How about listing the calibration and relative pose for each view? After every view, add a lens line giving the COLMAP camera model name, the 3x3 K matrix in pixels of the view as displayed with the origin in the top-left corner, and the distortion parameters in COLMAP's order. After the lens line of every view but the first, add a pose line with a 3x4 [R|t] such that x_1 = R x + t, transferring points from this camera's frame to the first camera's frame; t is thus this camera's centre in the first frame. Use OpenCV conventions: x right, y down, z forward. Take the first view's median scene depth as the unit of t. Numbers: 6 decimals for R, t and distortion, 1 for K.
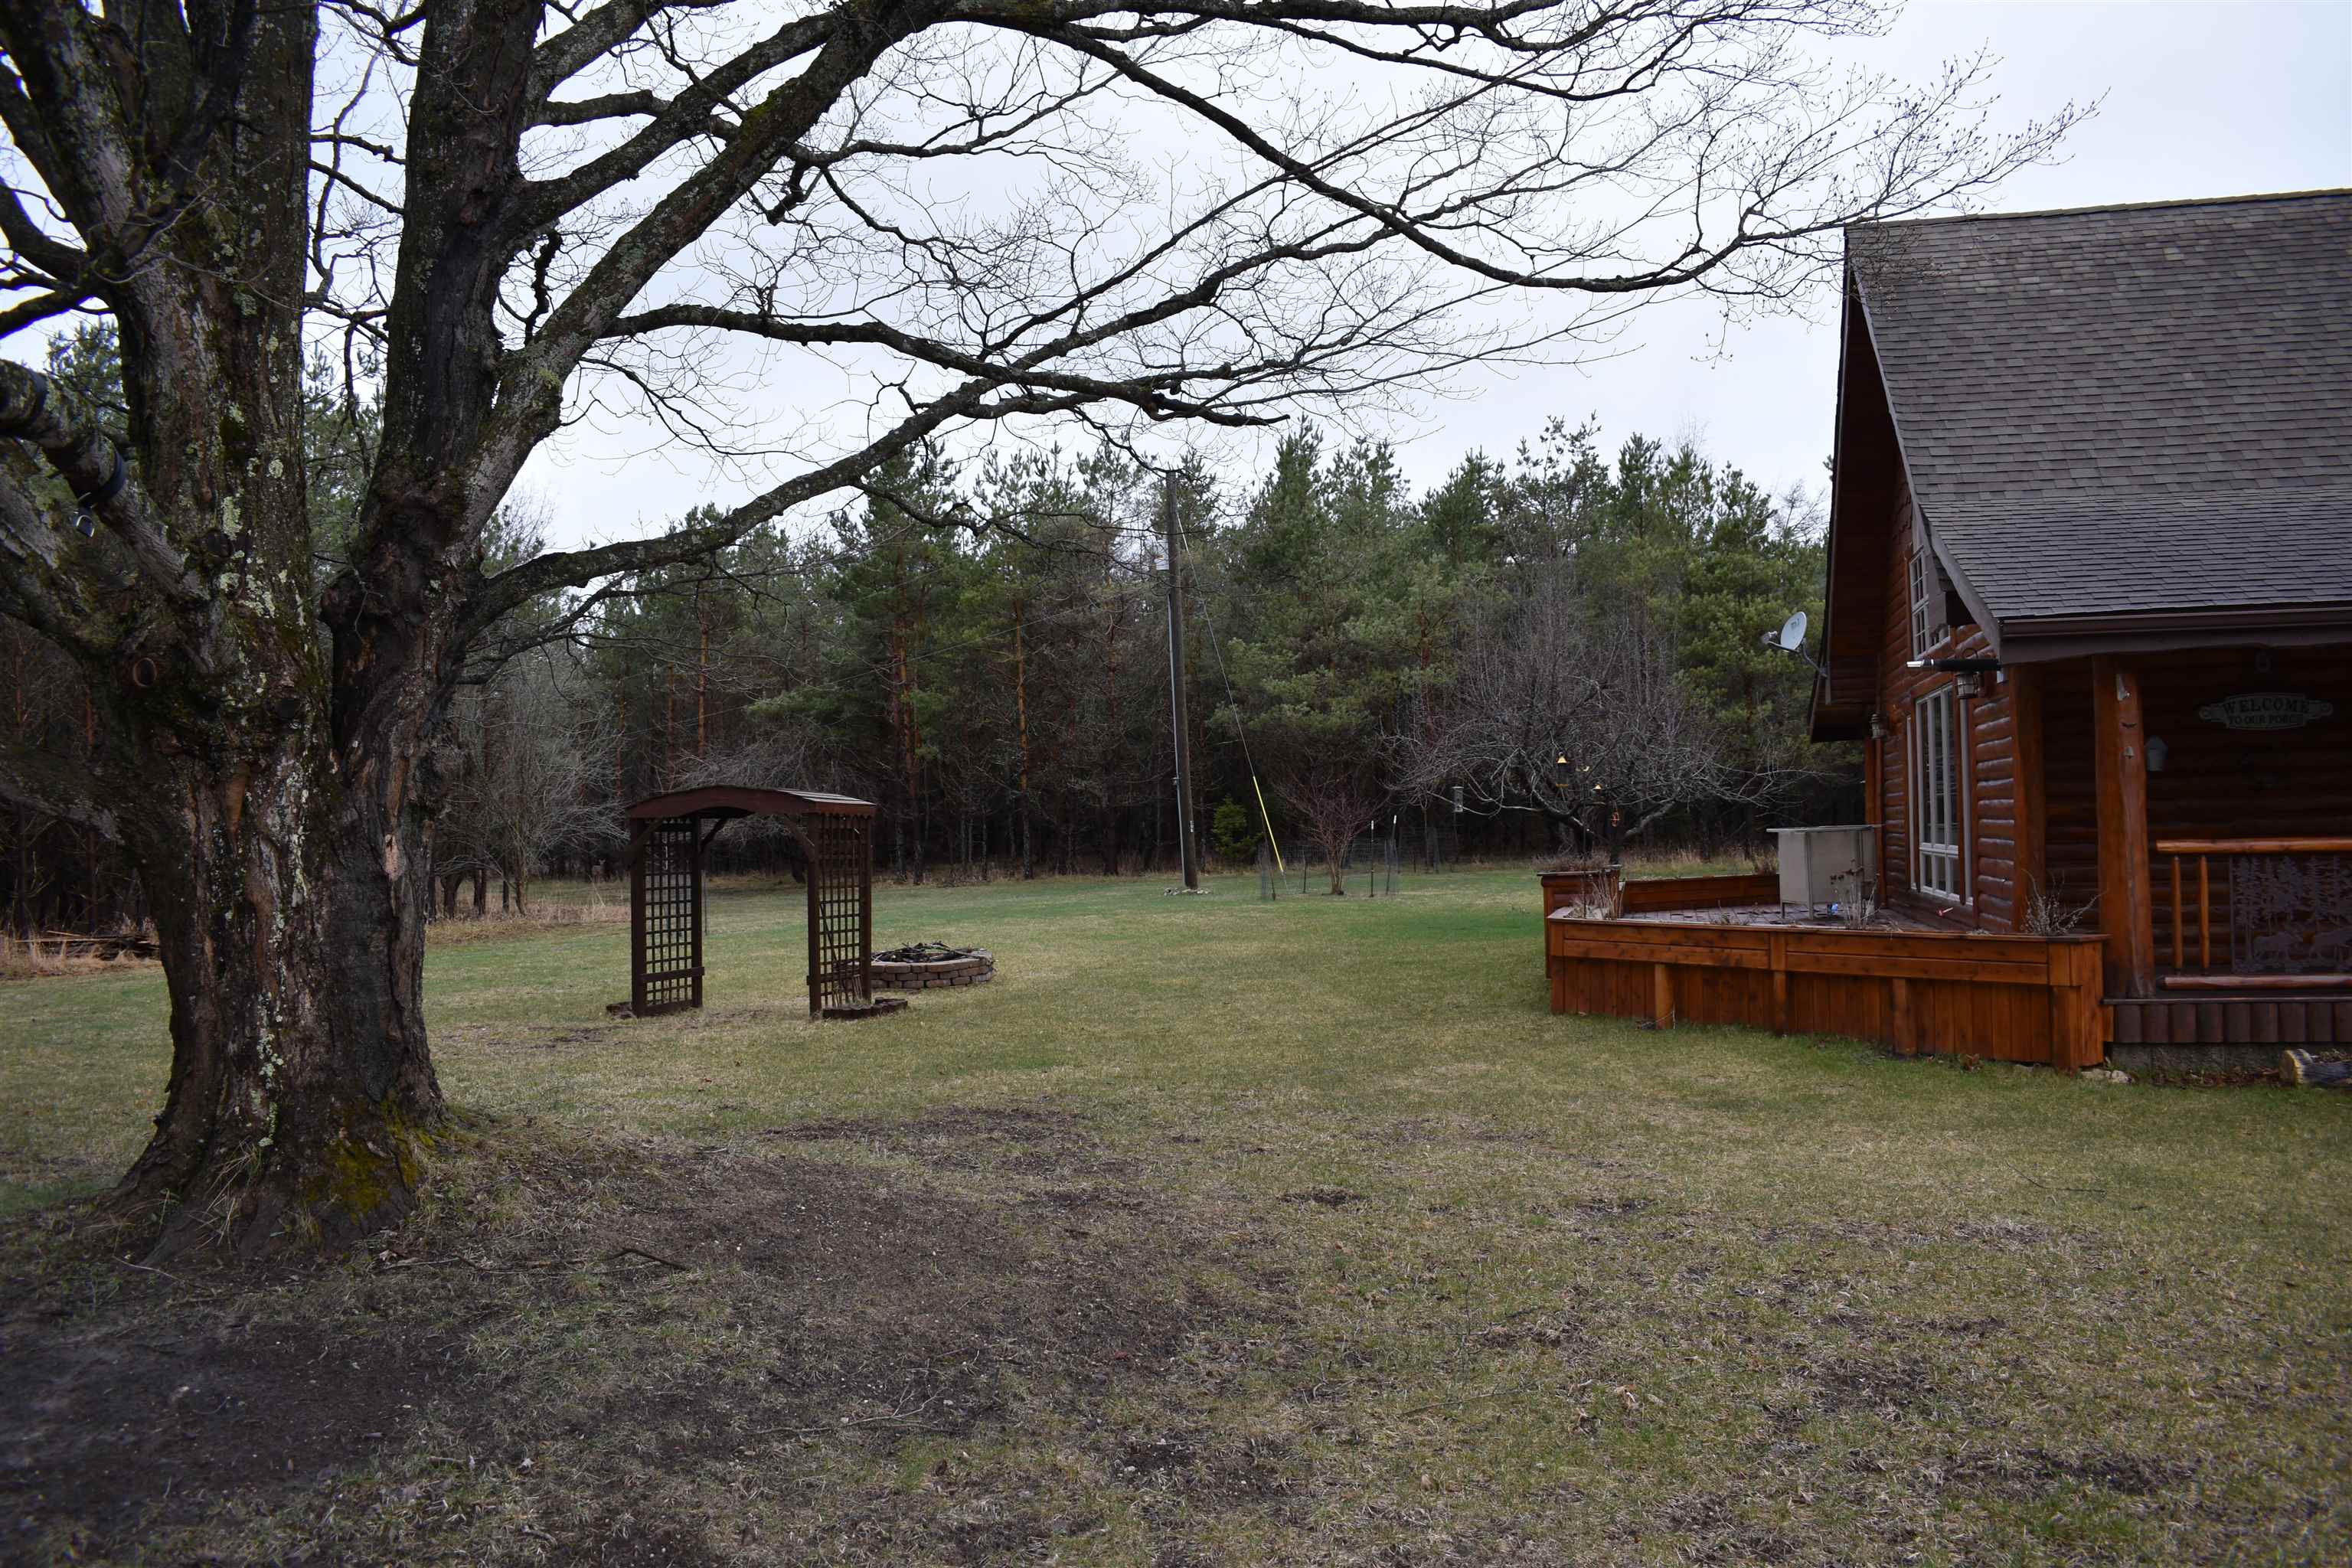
lens RADIAL K [[1843.2, 0, 1181.7], [0, 1843.2, 790.1], [0, 0, 1]] dist [-0.093823, 0.013537]
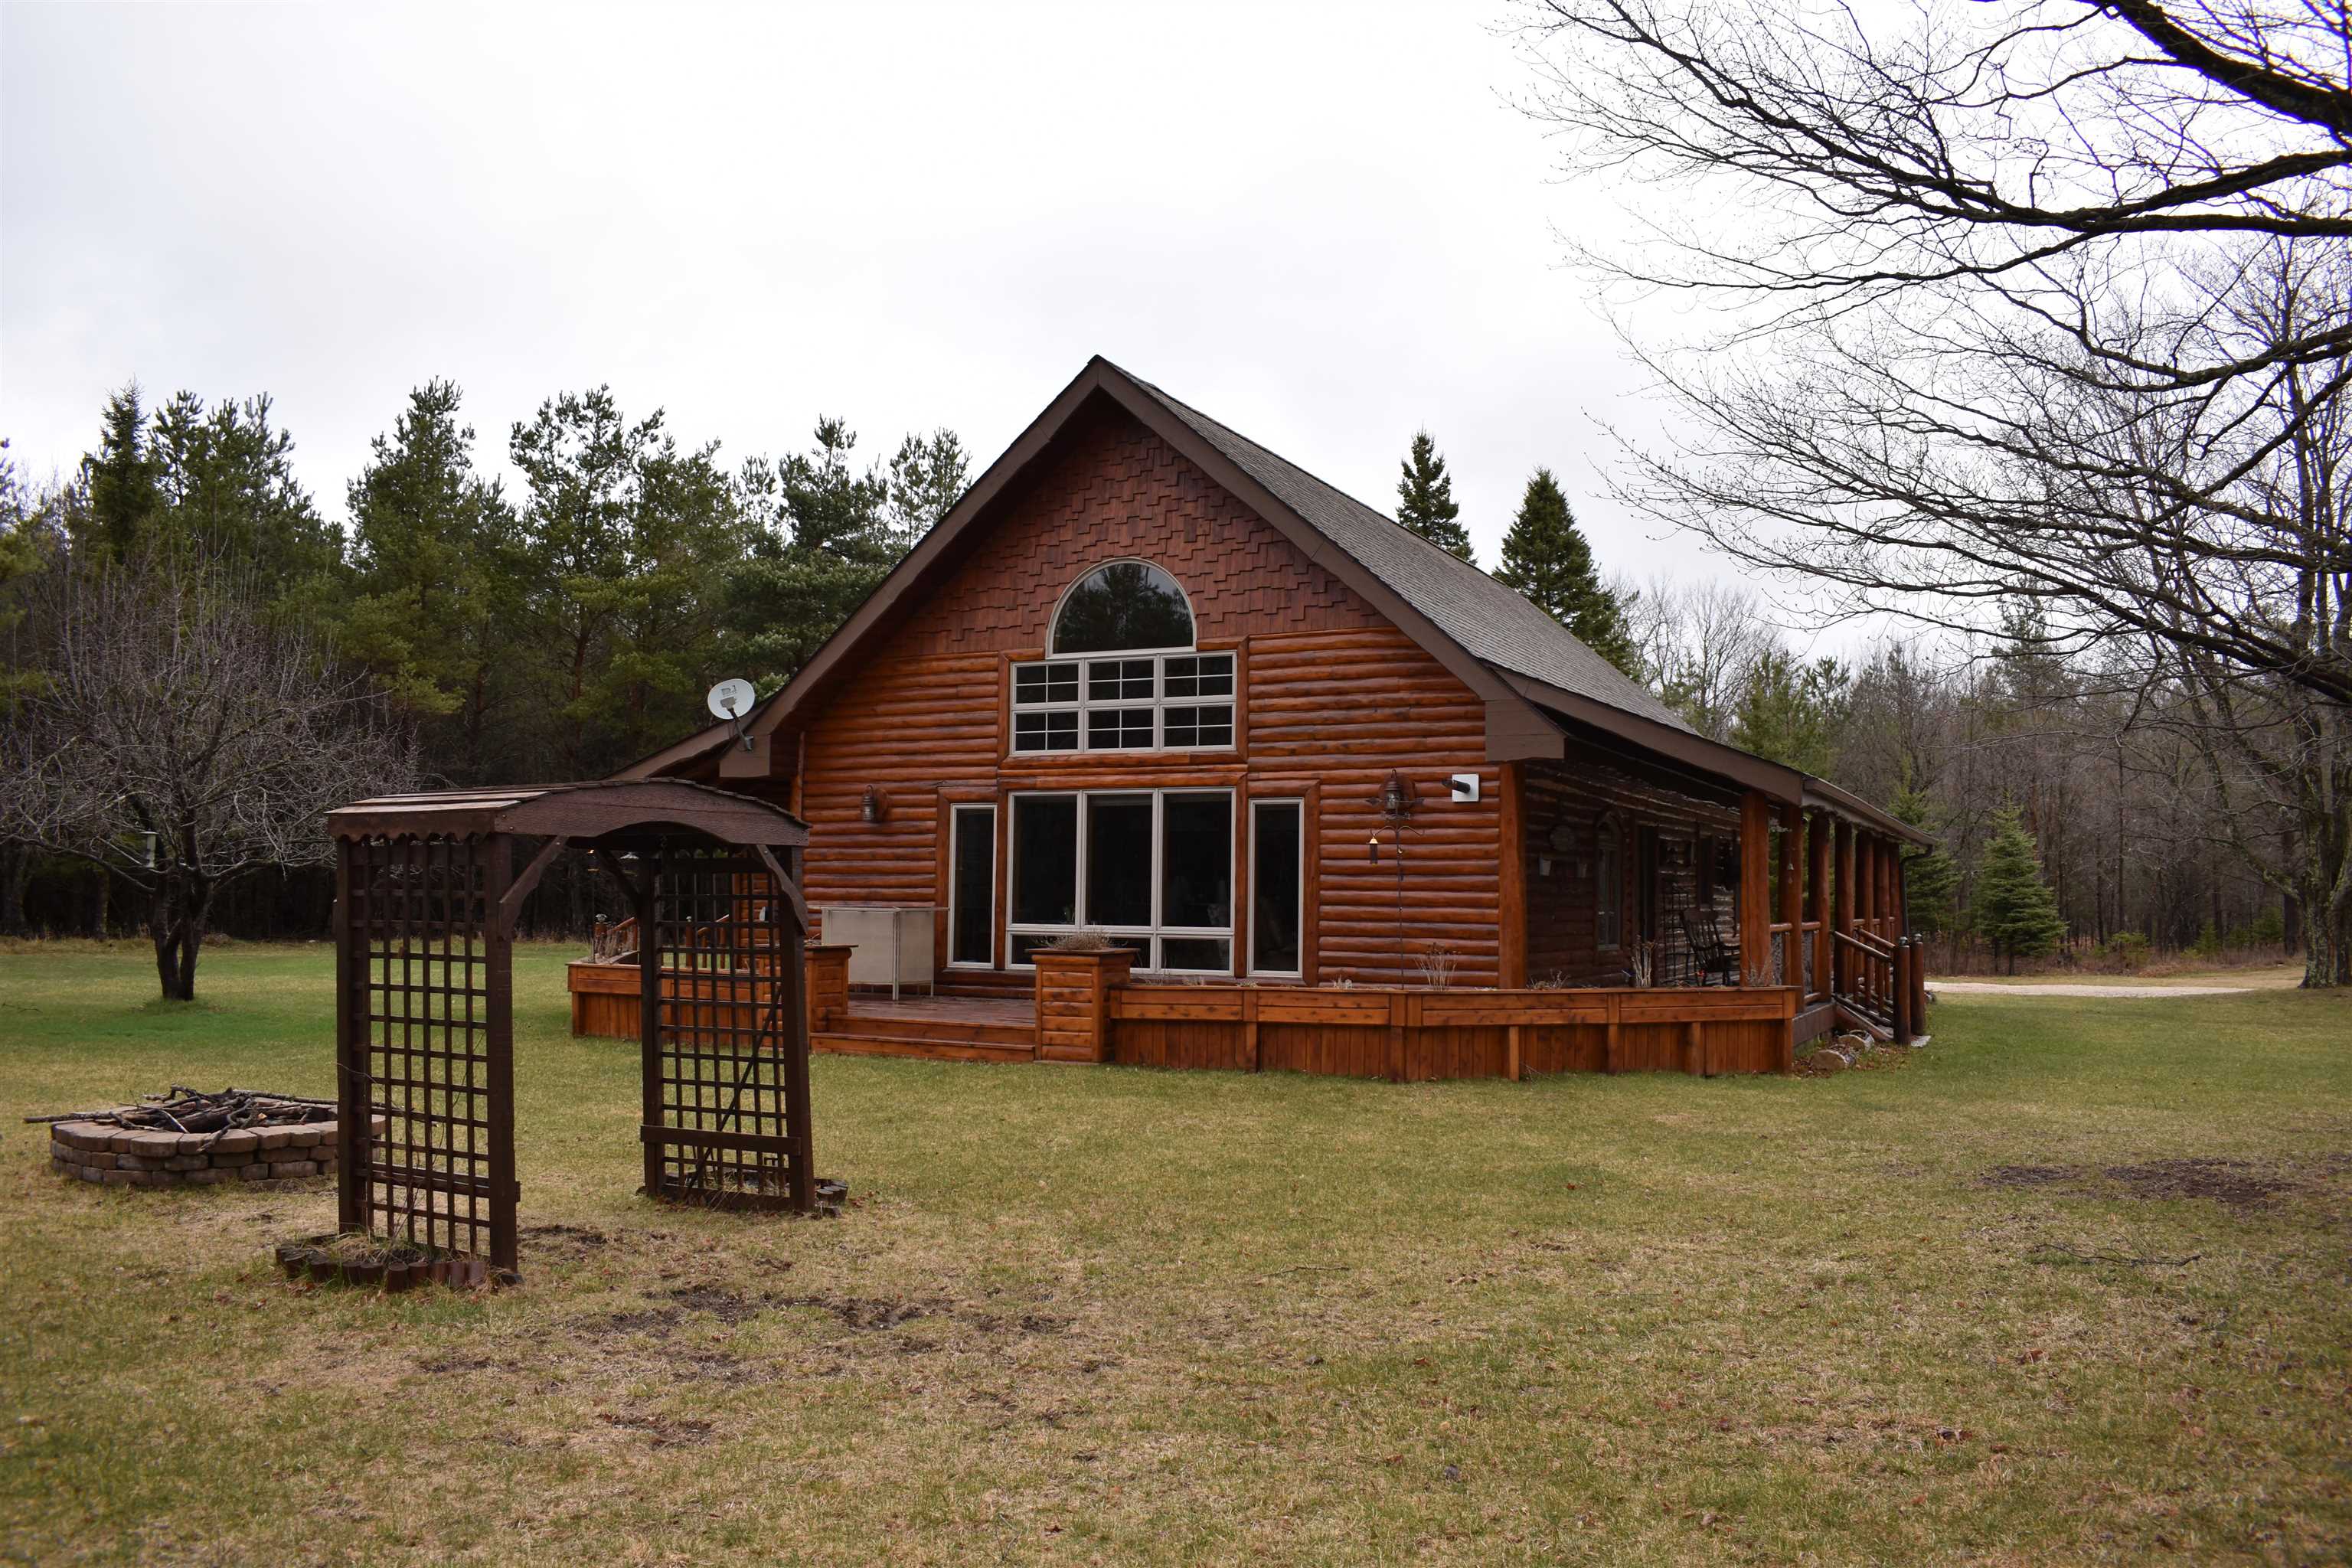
lens RADIAL K [[1843.2, 0, 1181.7], [0, 1843.2, 790.1], [0, 0, 1]] dist [-0.093823, 0.013537]
pose [[0.203245, 0.083615, 0.975551, -1.096927], [-0.034133, 0.996346, -0.078286, 0.053389], [-0.978533, -0.017387, 0.205357, 1.160938]]
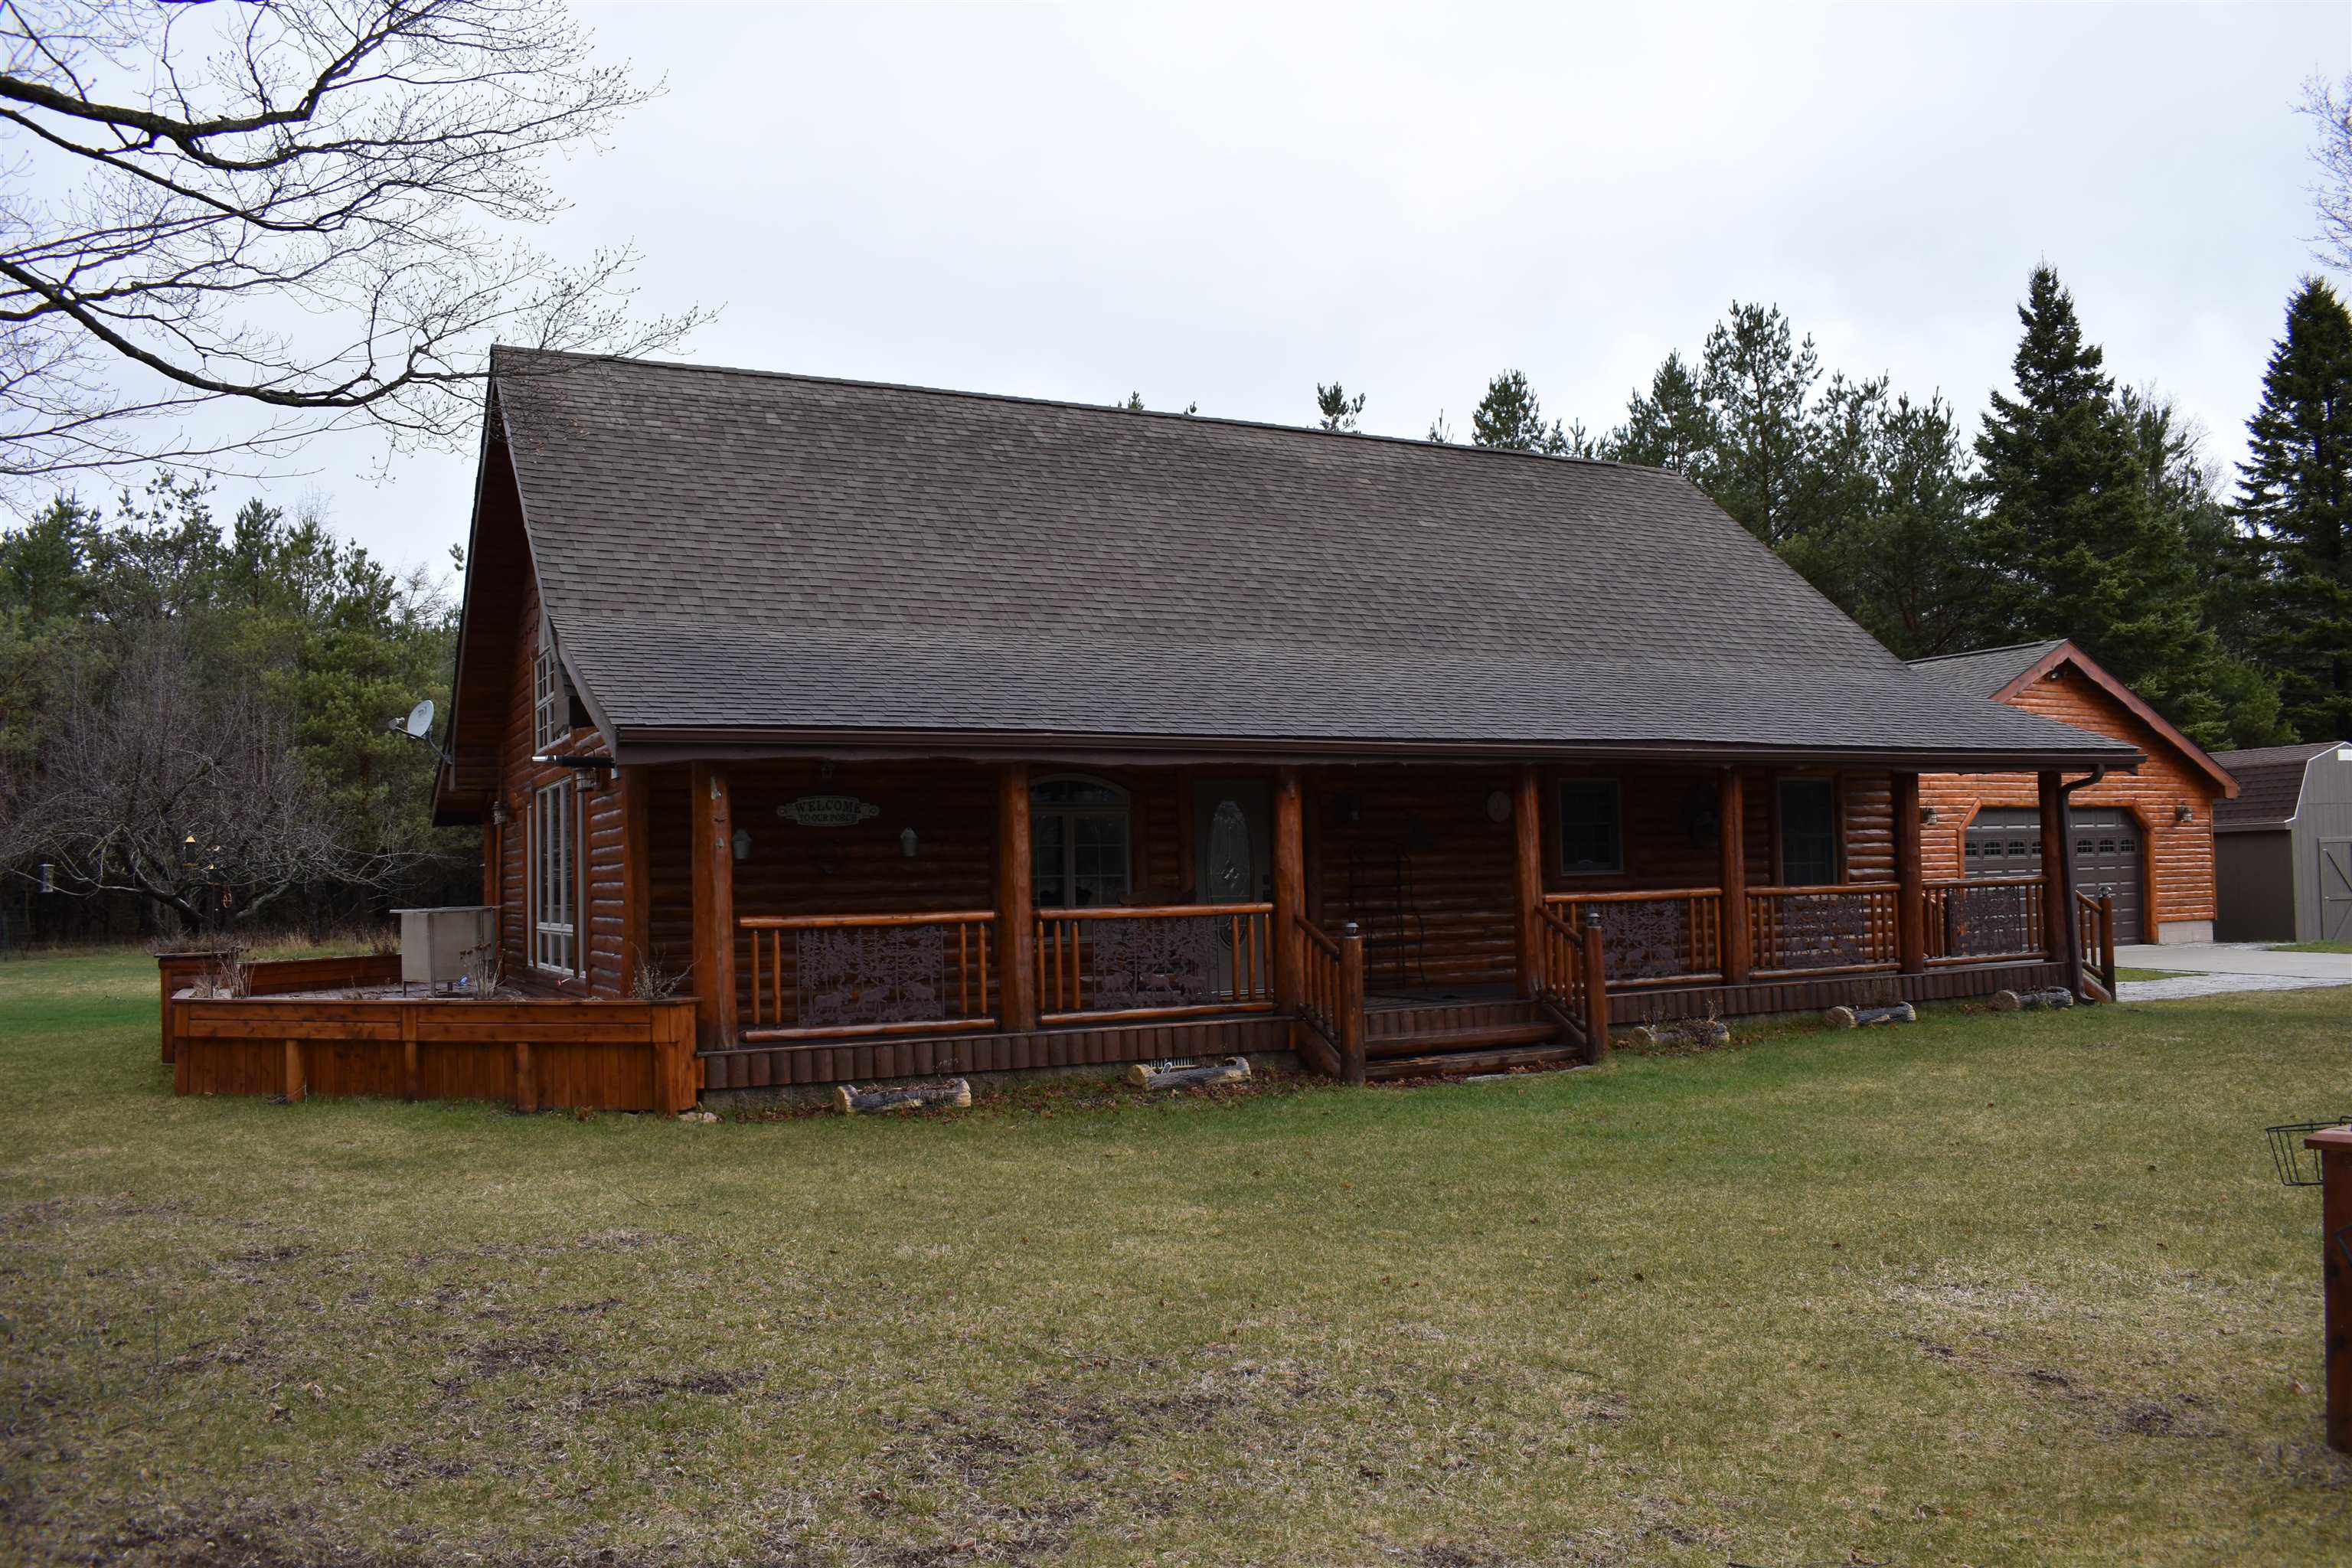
lens RADIAL K [[1843.2, 0, 1181.7], [0, 1843.2, 790.1], [0, 0, 1]] dist [-0.093823, 0.013537]
pose [[0.745114, 0.037825, 0.665864, -0.052164], [-0.007125, 0.998785, -0.048763, 0.000845], [-0.666899, 0.031590, 0.744478, -0.105054]]
